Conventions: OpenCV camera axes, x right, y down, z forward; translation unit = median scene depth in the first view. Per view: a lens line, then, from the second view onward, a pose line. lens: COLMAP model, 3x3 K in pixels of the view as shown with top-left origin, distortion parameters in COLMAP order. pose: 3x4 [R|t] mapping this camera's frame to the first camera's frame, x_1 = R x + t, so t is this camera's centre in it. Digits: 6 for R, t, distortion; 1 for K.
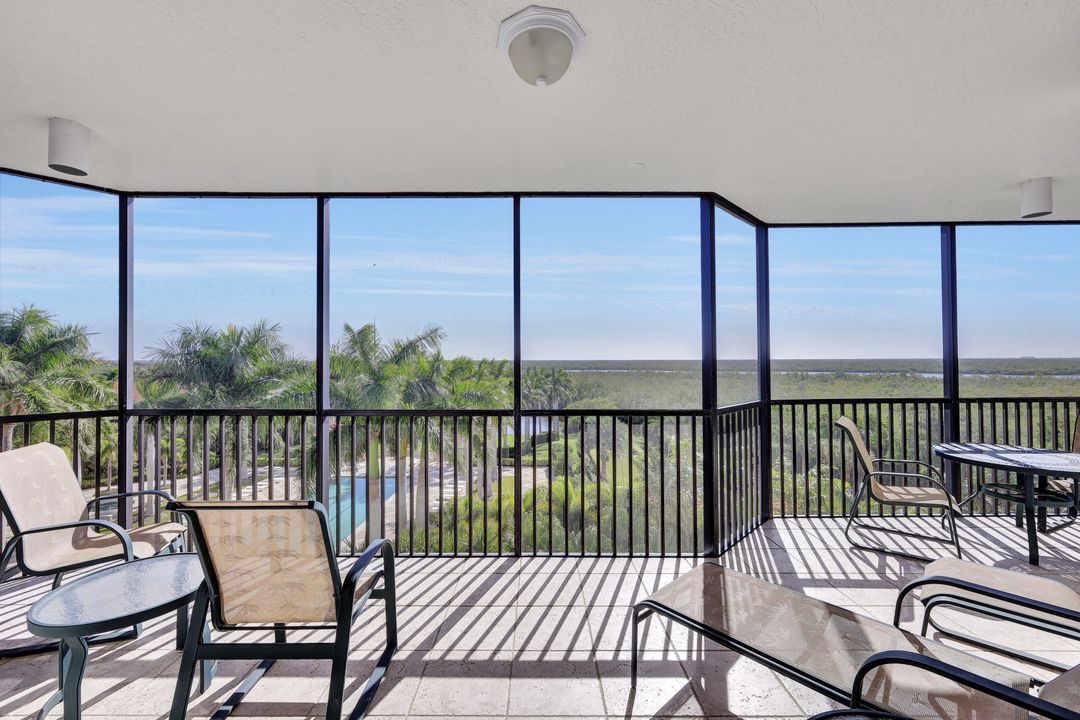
lens RADIAL K [[437.0, 0, 535.4], [0, 437.0, 350.9], [0, 0, 1]] dist [-0.000713, -0.000167]
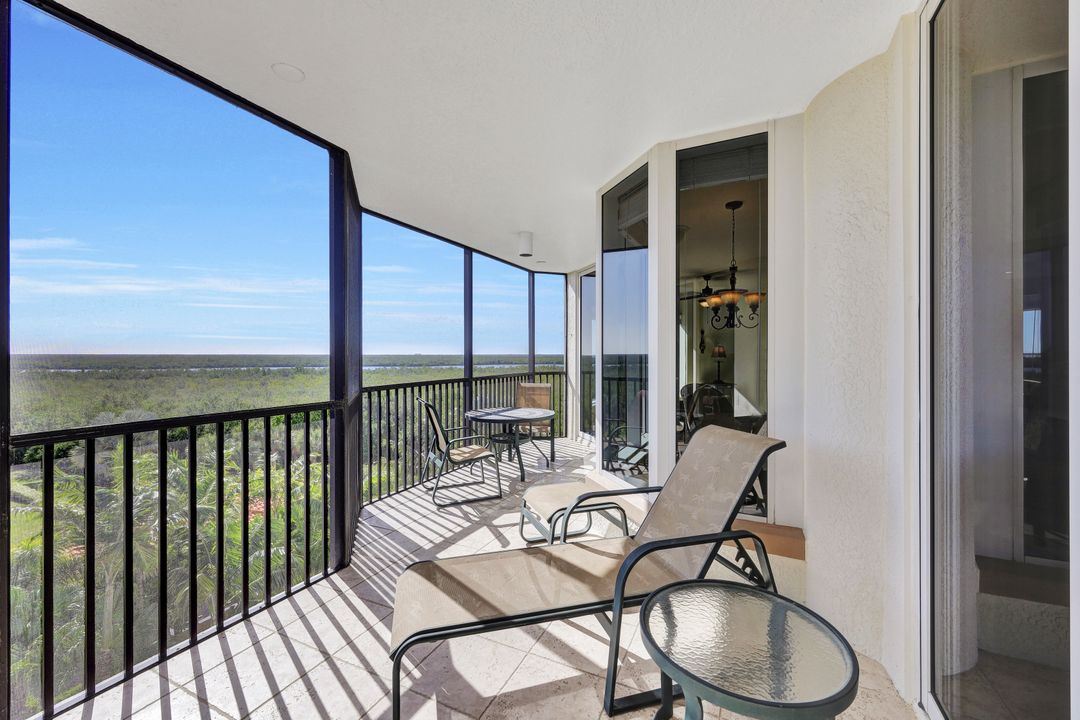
lens RADIAL K [[435.5, 0, 543.3], [0, 435.5, 355.6], [0, 0, 1]] dist [0.000731, 0.000040]
pose [[0.431030, 0.003375, 0.902331, -0.166641], [-0.022298, 0.999727, 0.006912, 0.024577], [-0.902062, -0.023100, 0.430988, 0.212063]]
